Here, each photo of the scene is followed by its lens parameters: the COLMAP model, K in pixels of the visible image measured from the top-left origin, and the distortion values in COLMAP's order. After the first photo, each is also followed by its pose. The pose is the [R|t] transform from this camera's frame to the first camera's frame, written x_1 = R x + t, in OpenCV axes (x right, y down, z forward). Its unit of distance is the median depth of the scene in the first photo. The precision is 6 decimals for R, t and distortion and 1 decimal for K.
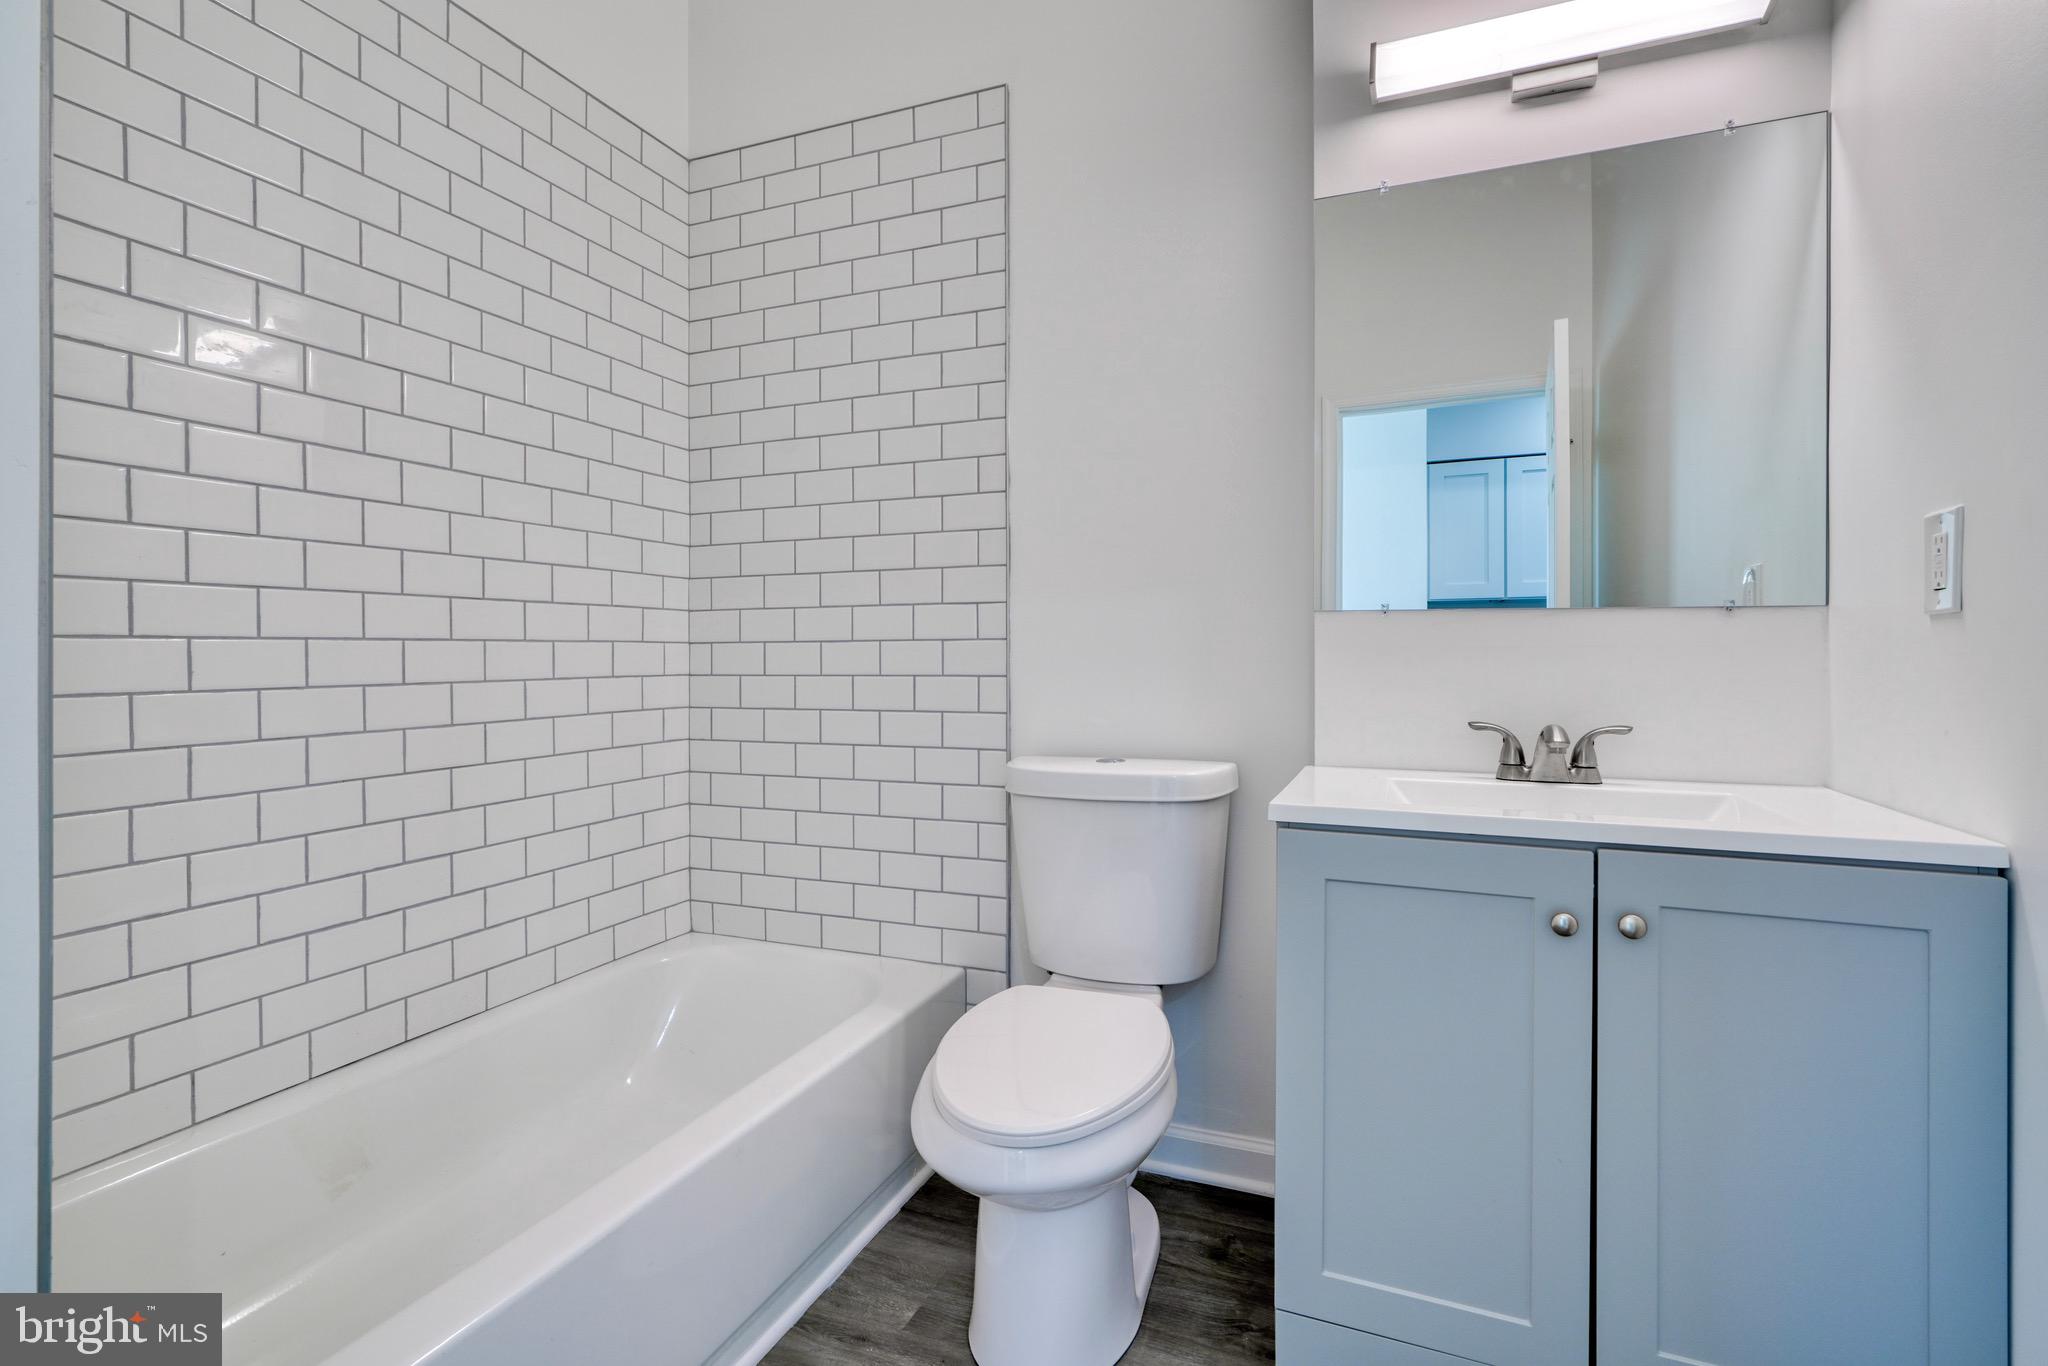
lens RADIAL K [[932.3, 0, 1027.6], [0, 932.3, 670.0], [0, 0, 1]] dist [-0.016037, 0.008171]
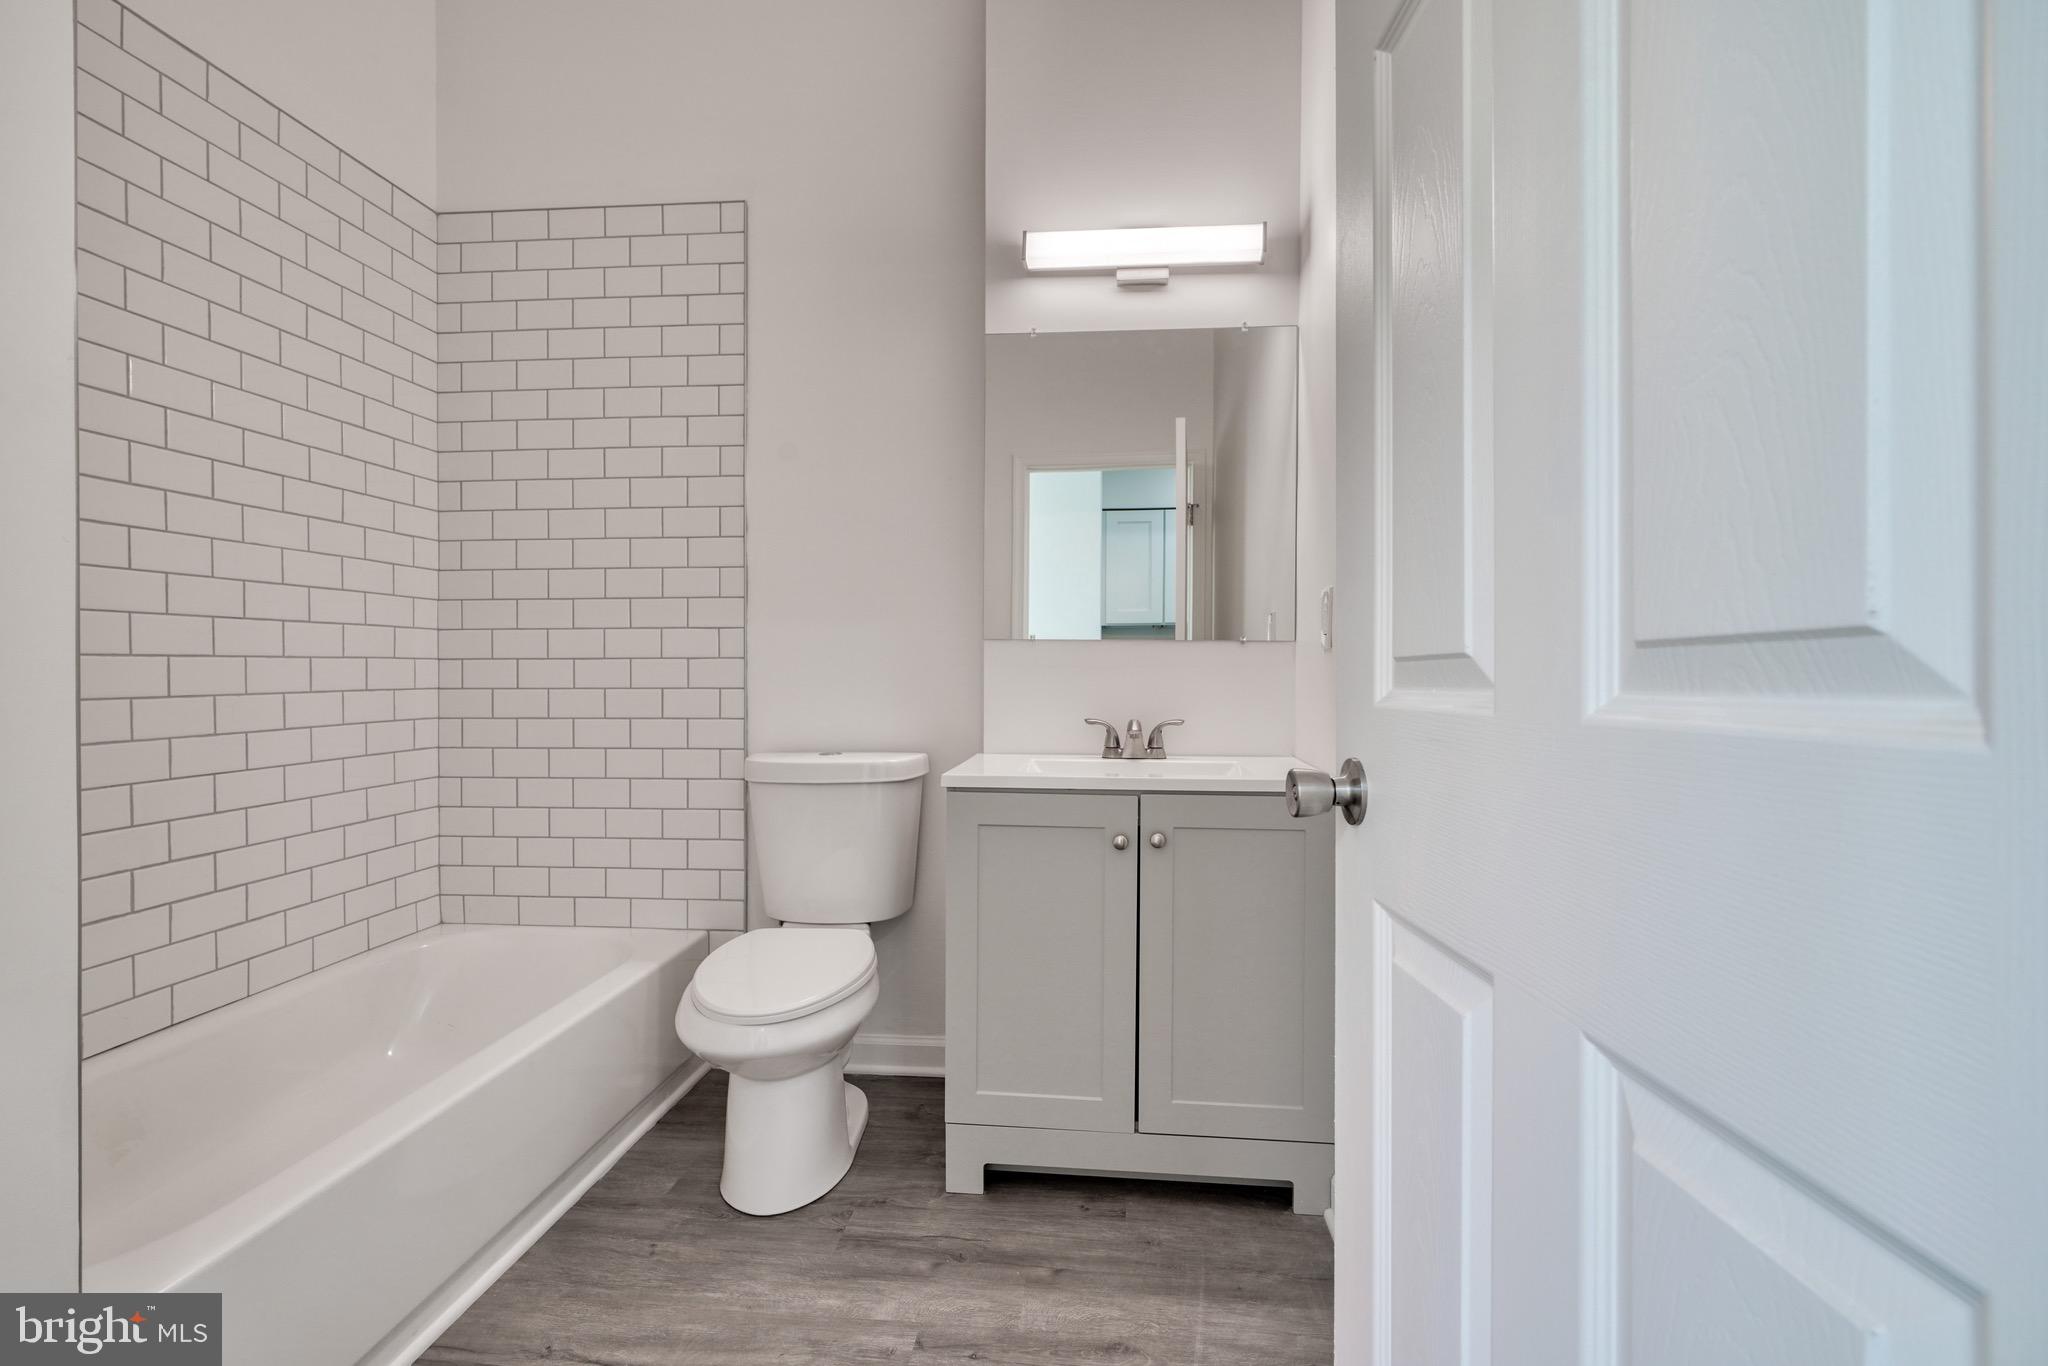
lens RADIAL K [[932.3, 0, 1027.6], [0, 932.3, 670.0], [0, 0, 1]] dist [-0.016037, 0.008171]
pose [[0.957495, 0.002574, 0.288438, -0.019773], [0.001949, 0.999880, -0.015394, 0.002182], [-0.288443, 0.015301, 0.957375, -0.283133]]
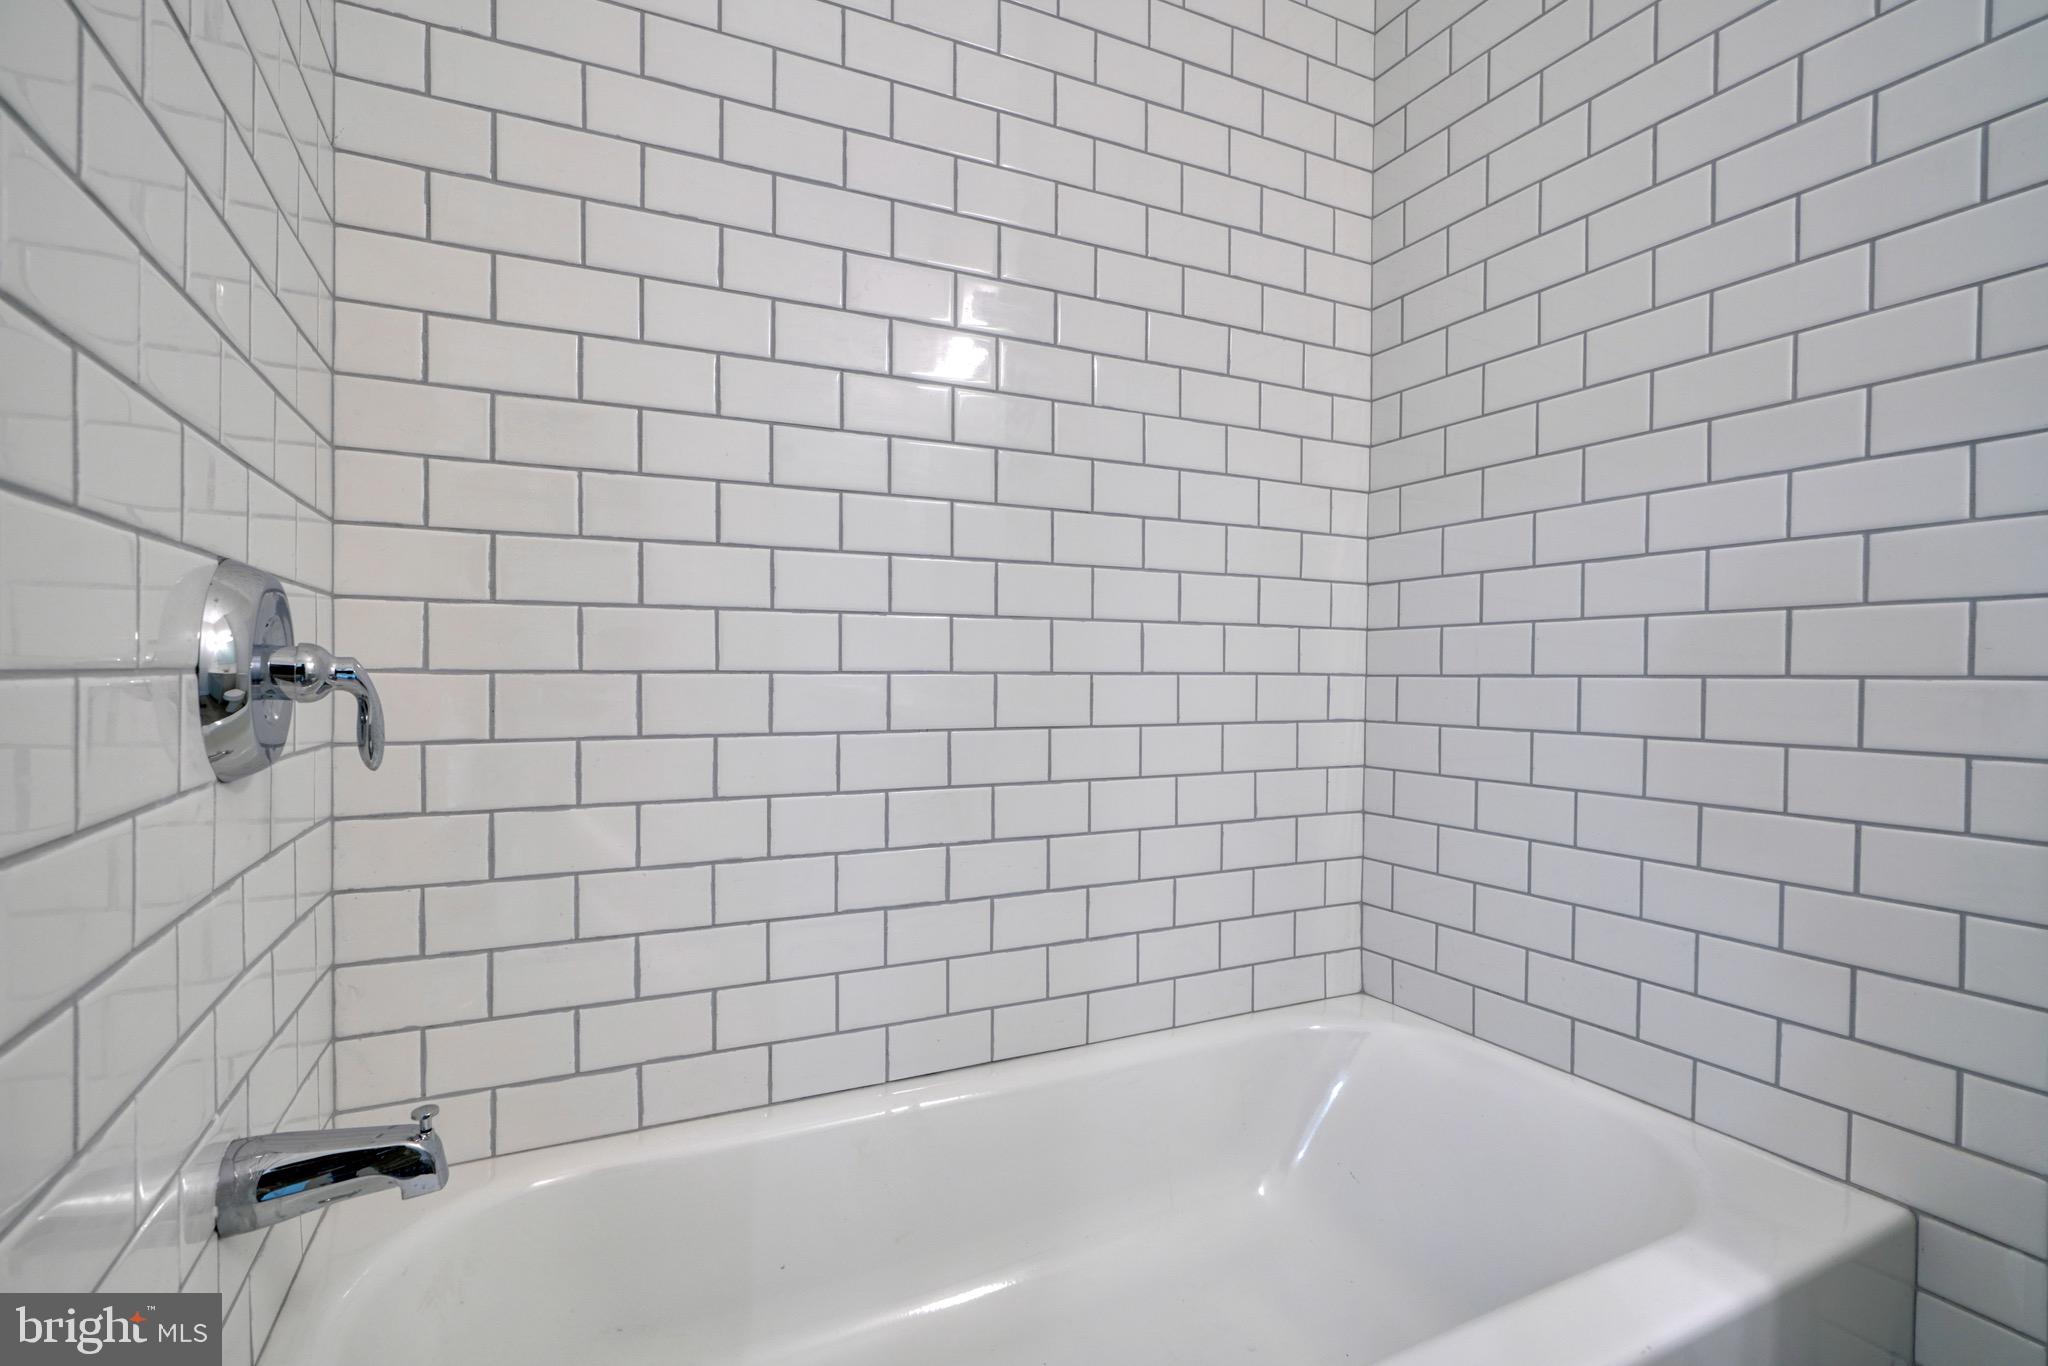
lens RADIAL K [[954.6, 0, 1031.8], [0, 954.6, 694.4], [0, 0, 1]] dist [0.001949, 0.000374]
pose [[0.747740, 0.018767, -0.663726, -0.087082], [-0.020017, 0.999783, 0.005718, 0.066128], [0.663689, 0.009010, 0.747954, 0.346881]]
